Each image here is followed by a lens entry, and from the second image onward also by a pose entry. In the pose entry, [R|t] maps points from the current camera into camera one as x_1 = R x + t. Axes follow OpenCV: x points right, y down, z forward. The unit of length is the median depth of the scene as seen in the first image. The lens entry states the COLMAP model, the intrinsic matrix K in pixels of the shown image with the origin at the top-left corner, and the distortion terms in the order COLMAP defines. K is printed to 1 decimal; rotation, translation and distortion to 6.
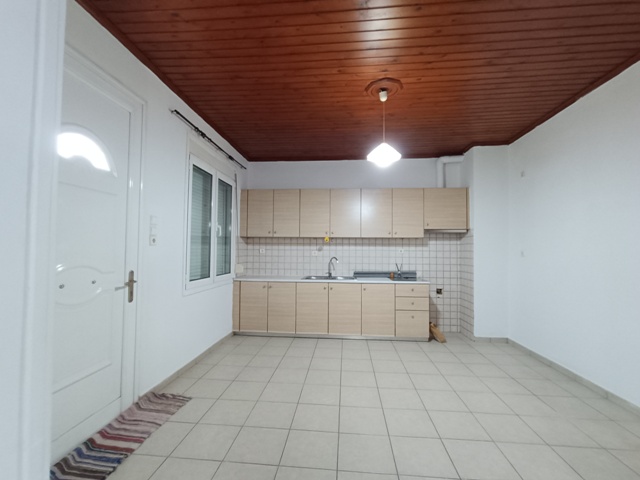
lens RADIAL K [[289.1, 0, 320.0], [0, 289.1, 240.0], [0, 0, 1]] dist [-0.015634, 0.005843]
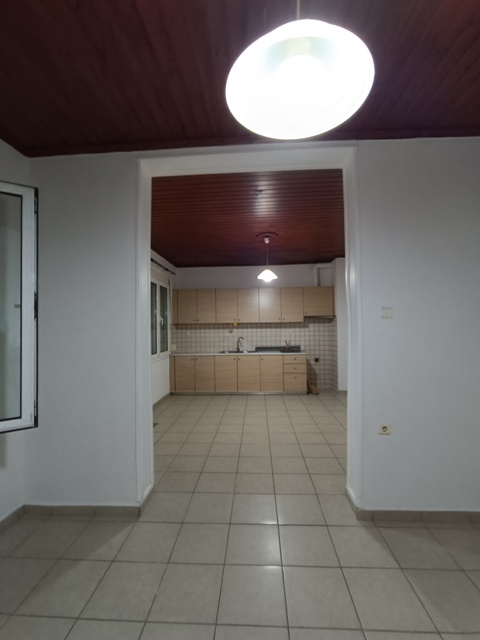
lens RADIAL K [[289.1, 0, 240.0], [0, 289.1, 320.0], [0, 0, 1]] dist [-0.015634, 0.005843]
pose [[0.999323, -0.021309, 0.029986, 0.004028], [0.020942, 0.999702, 0.012508, -0.043679], [-0.030244, -0.011871, 0.999472, -0.415020]]
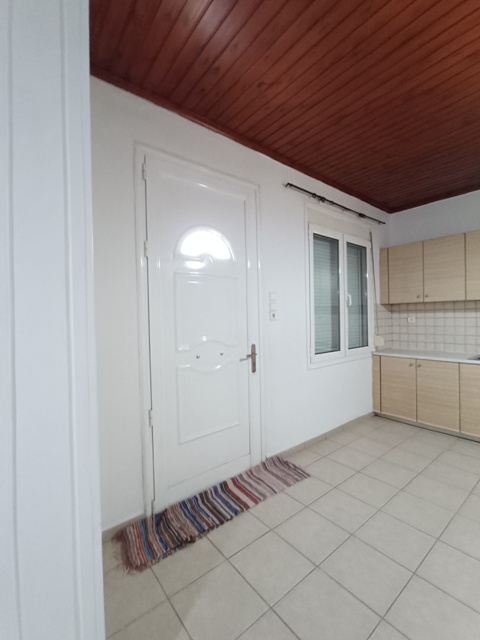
lens RADIAL K [[289.1, 0, 240.0], [0, 289.1, 320.0], [0, 0, 1]] dist [-0.015634, 0.005843]
pose [[0.689842, -0.015136, -0.723802, 0.060820], [0.051573, 0.998269, 0.028278, -0.010731], [0.722121, -0.056836, 0.689428, 0.105871]]
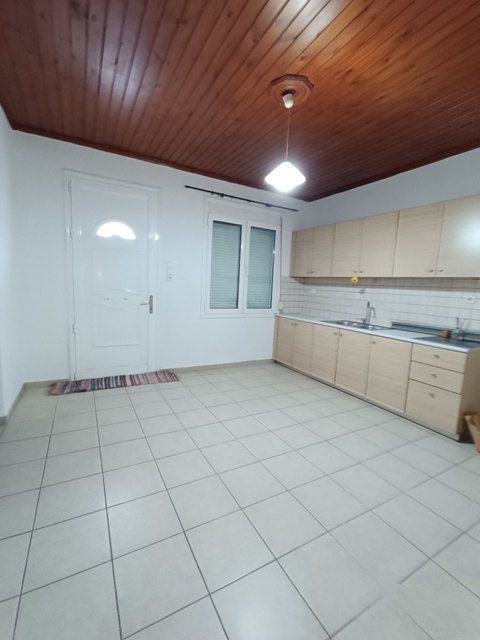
lens RADIAL K [[289.1, 0, 240.0], [0, 289.1, 320.0], [0, 0, 1]] dist [-0.015634, 0.005843]
pose [[0.563088, 0.119444, -0.817720, 0.564776], [-0.016348, 0.990916, 0.133485, 0.007918], [0.826235, -0.061796, 0.559925, 0.243701]]
